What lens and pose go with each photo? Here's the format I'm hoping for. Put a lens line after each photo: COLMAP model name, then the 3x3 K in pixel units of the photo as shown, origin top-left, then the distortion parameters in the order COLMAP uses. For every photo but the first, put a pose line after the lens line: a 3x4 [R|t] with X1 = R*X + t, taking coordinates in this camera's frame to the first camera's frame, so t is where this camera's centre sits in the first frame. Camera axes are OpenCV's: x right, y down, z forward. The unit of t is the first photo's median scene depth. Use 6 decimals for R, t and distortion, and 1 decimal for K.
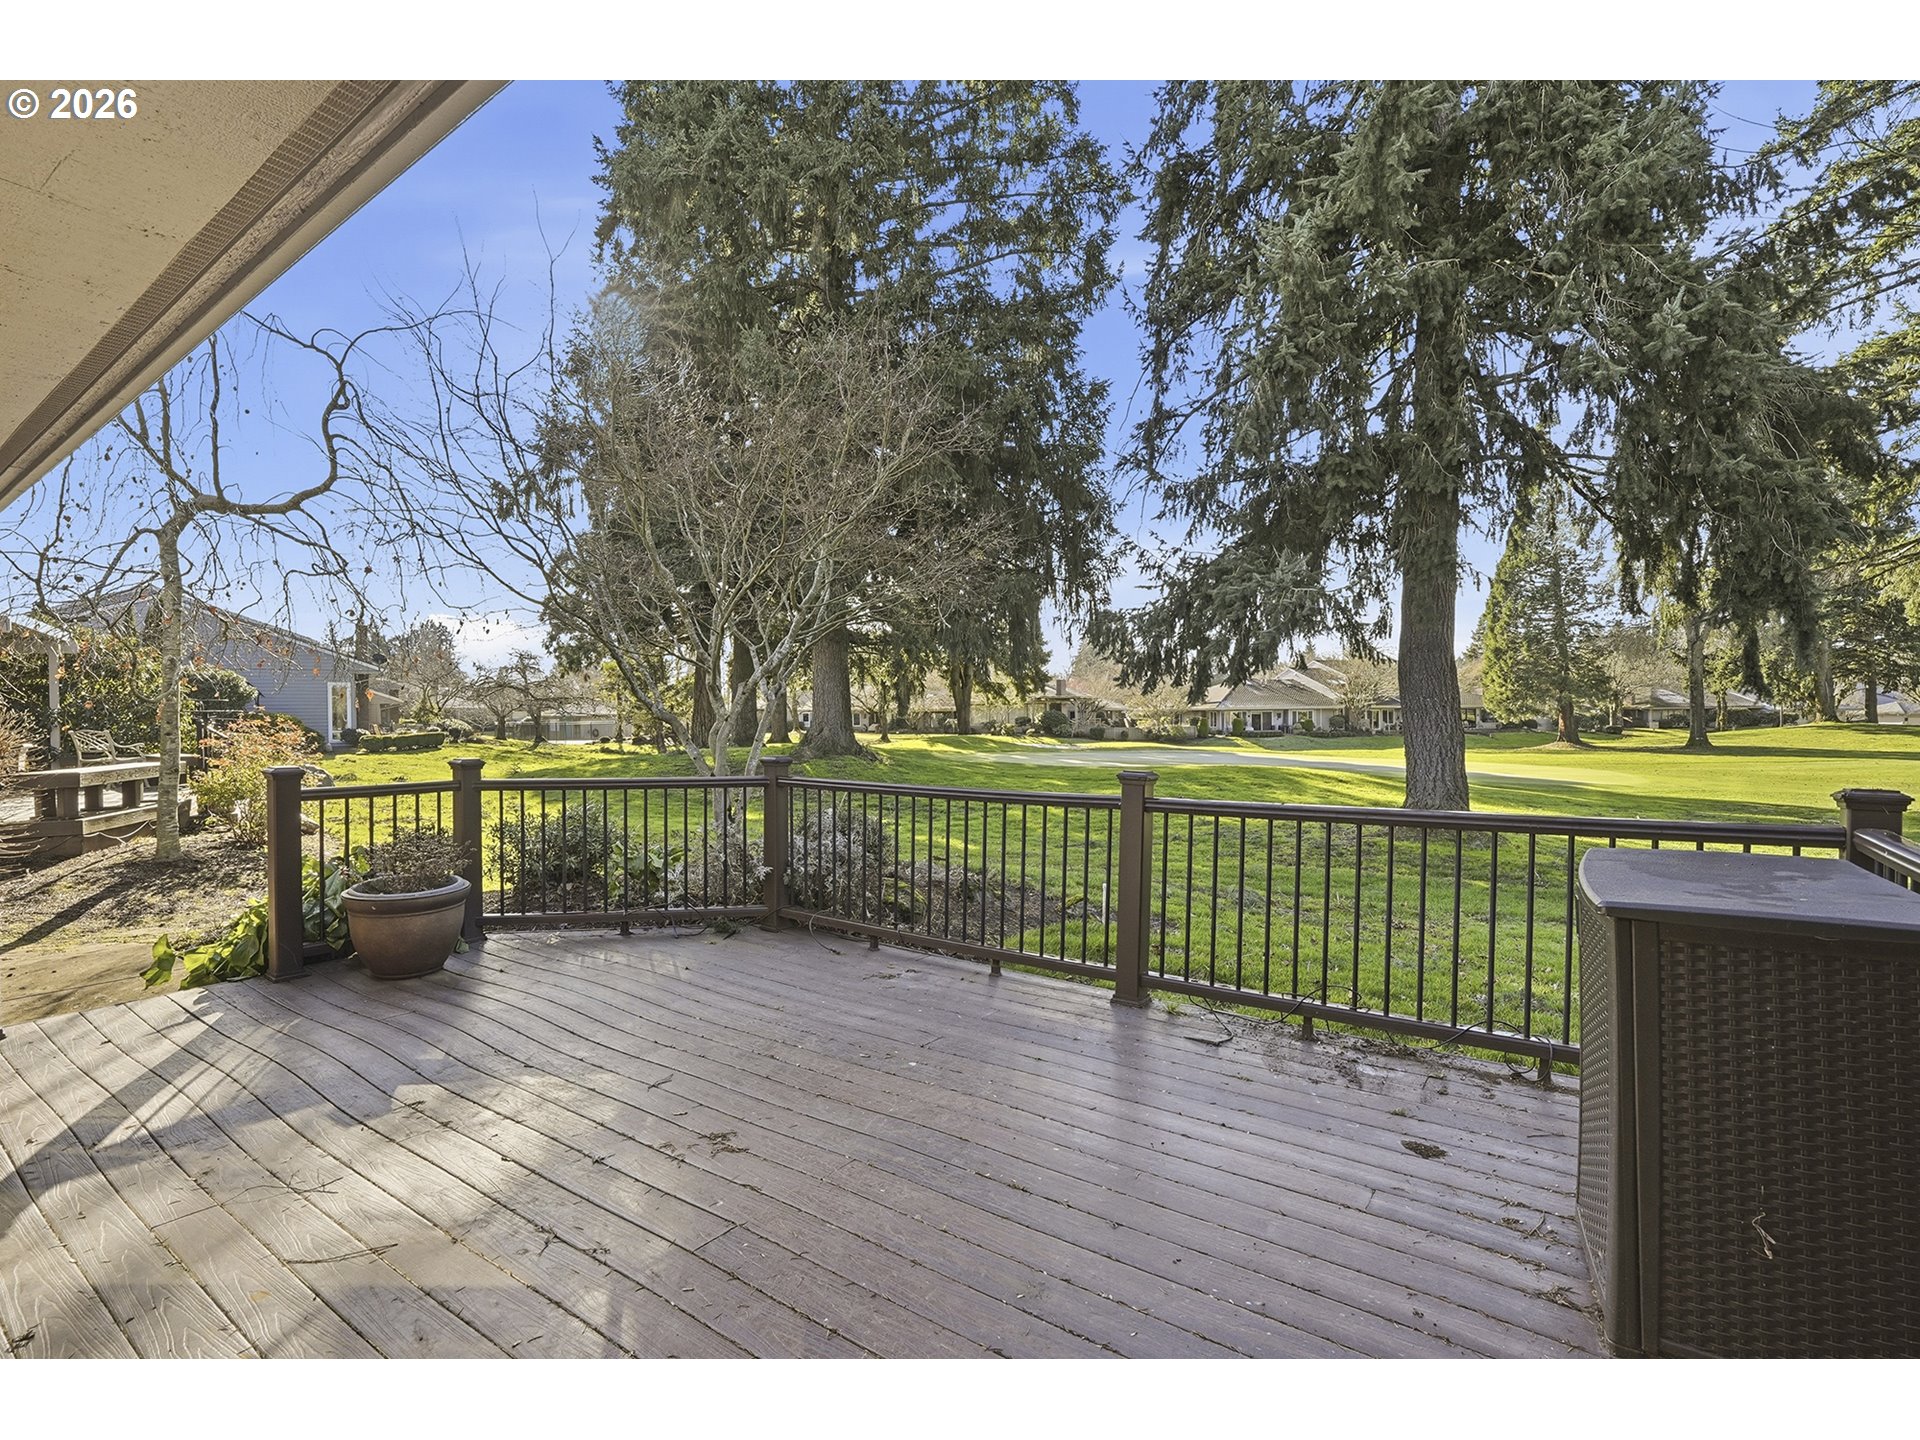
lens RADIAL K [[860.9, 0, 945.9], [0, 860.9, 722.0], [0, 0, 1]] dist [-0.008008, 0.001601]
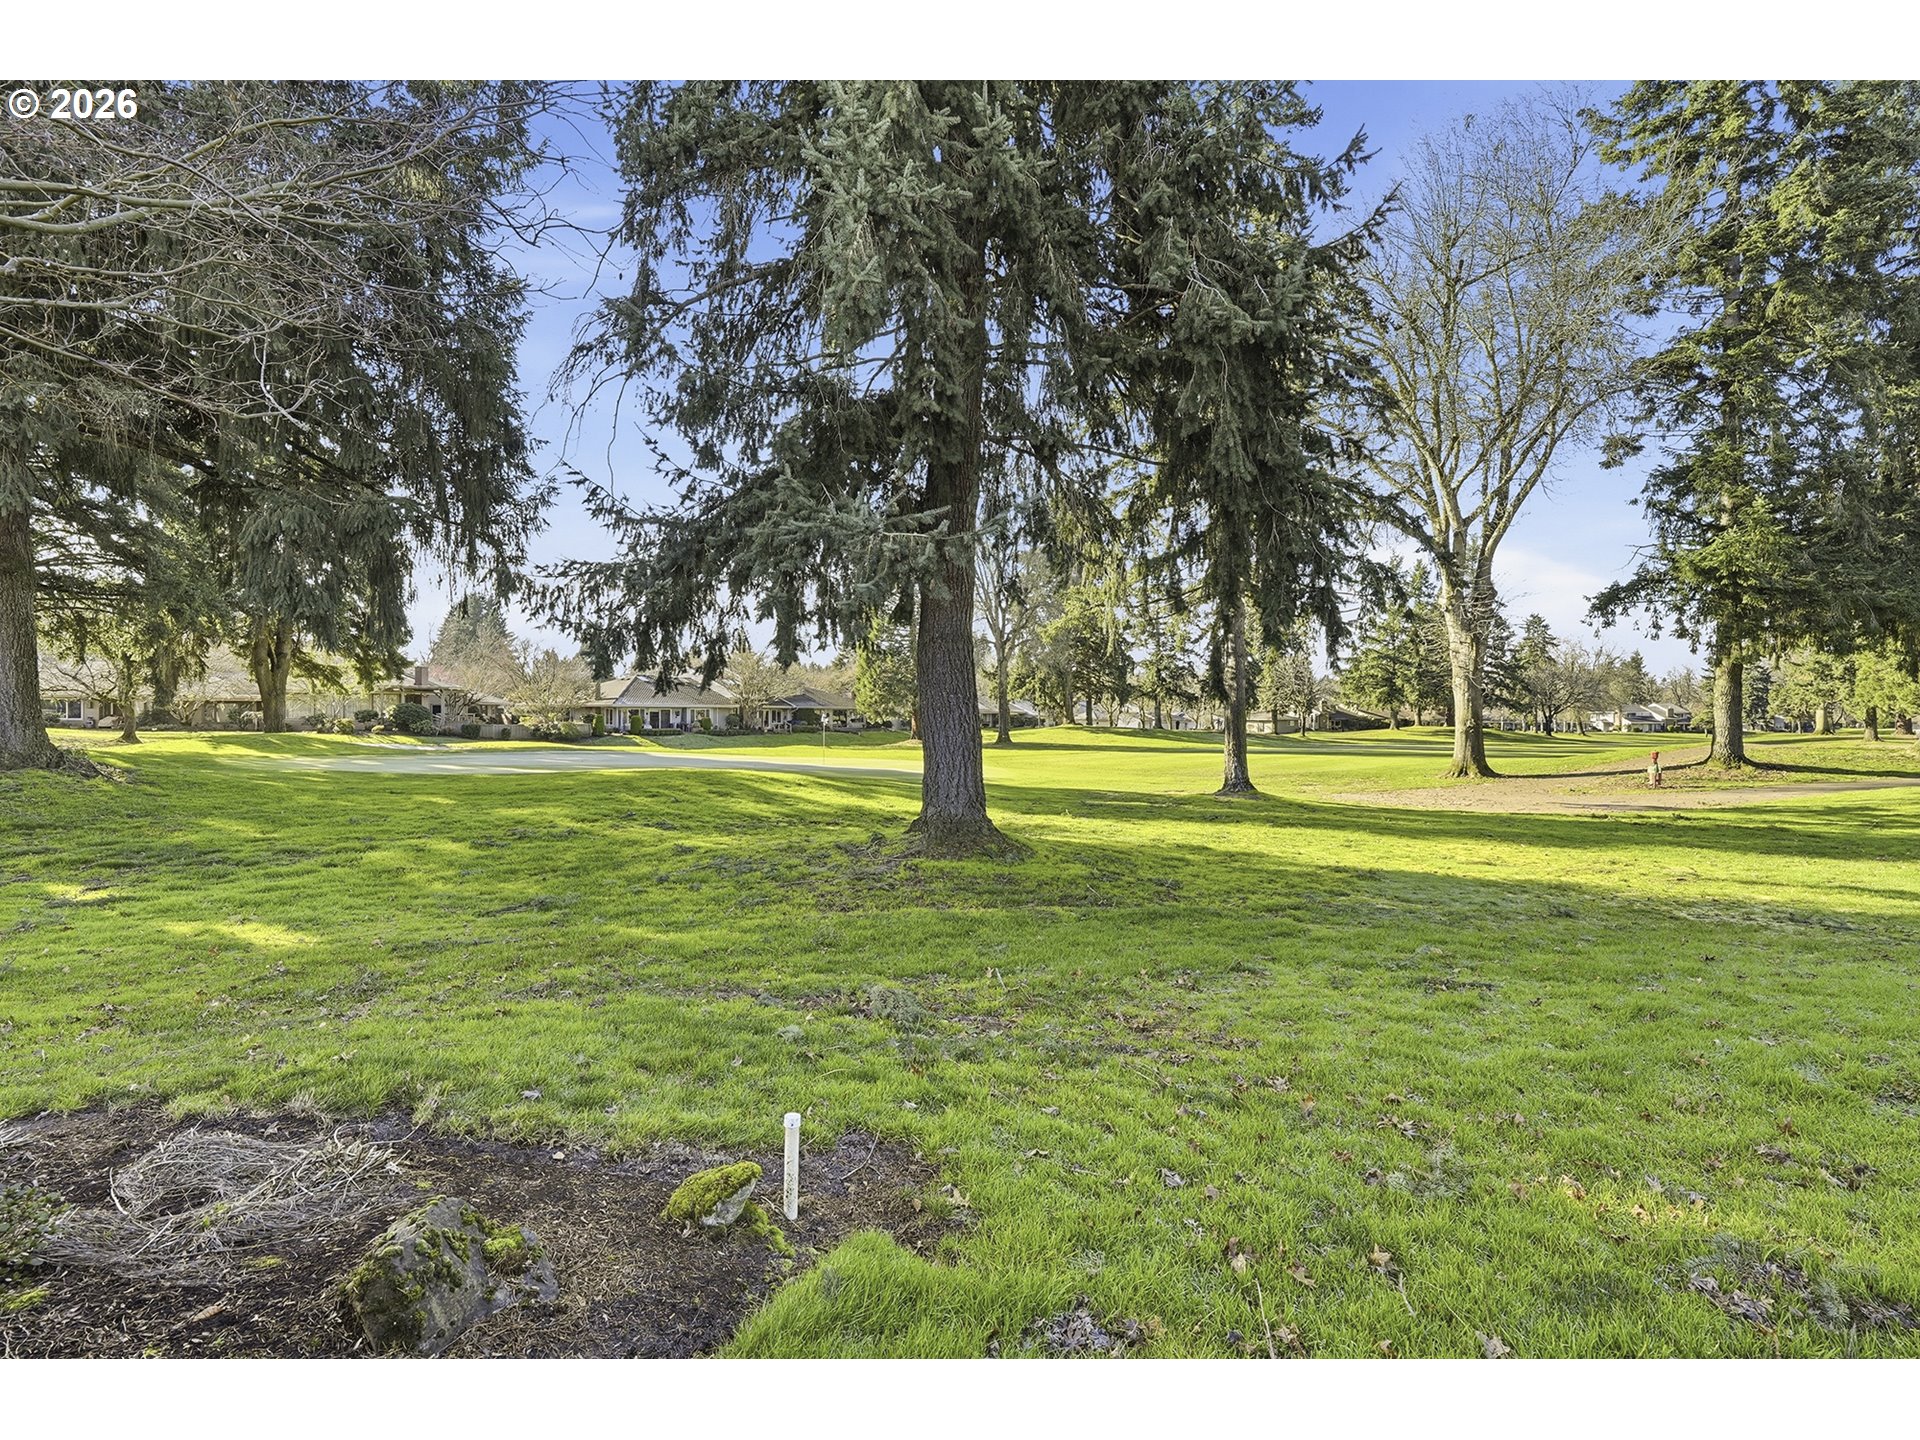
lens RADIAL K [[860.9, 0, 951.3], [0, 860.9, 709.5], [0, 0, 1]] dist [-0.008008, 0.001601]
pose [[0.769618, 0.018457, 0.638238, -0.001198], [-0.010561, 0.999813, -0.016178, 0.000488], [-0.638417, 0.005710, 0.769669, 0.050386]]
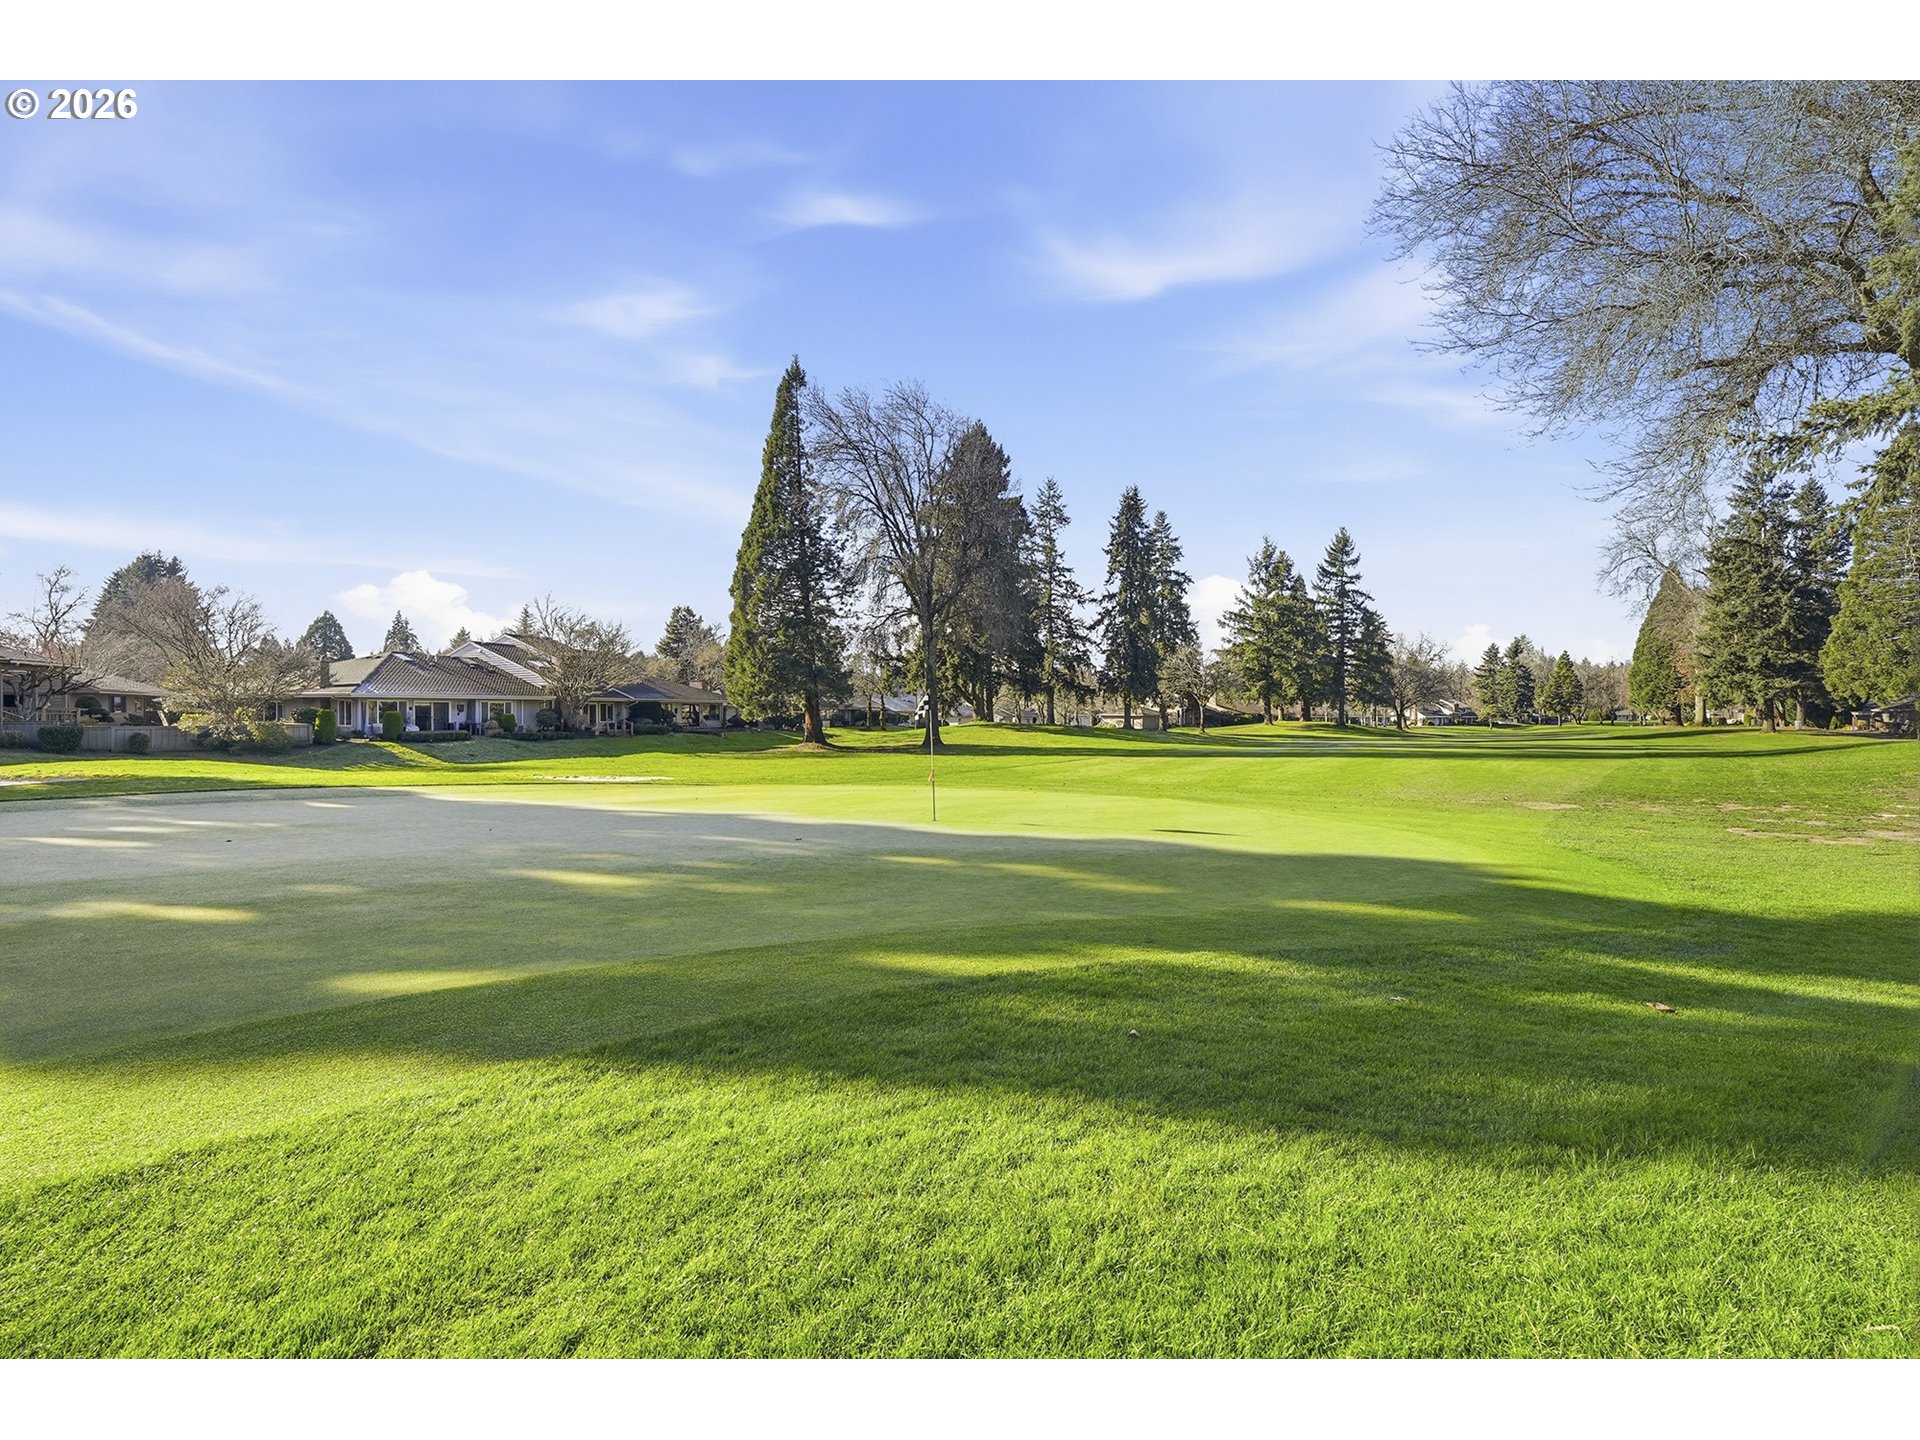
lens RADIAL K [[860.9, 0, 960.3], [0, 860.9, 717.0], [0, 0, 1]] dist [-0.008008, 0.001601]
pose [[0.596447, 0.007585, 0.802616, 0.108983], [-0.004088, 0.999971, -0.006412, 0.002316], [-0.802642, 0.000544, 0.596461, 0.375885]]
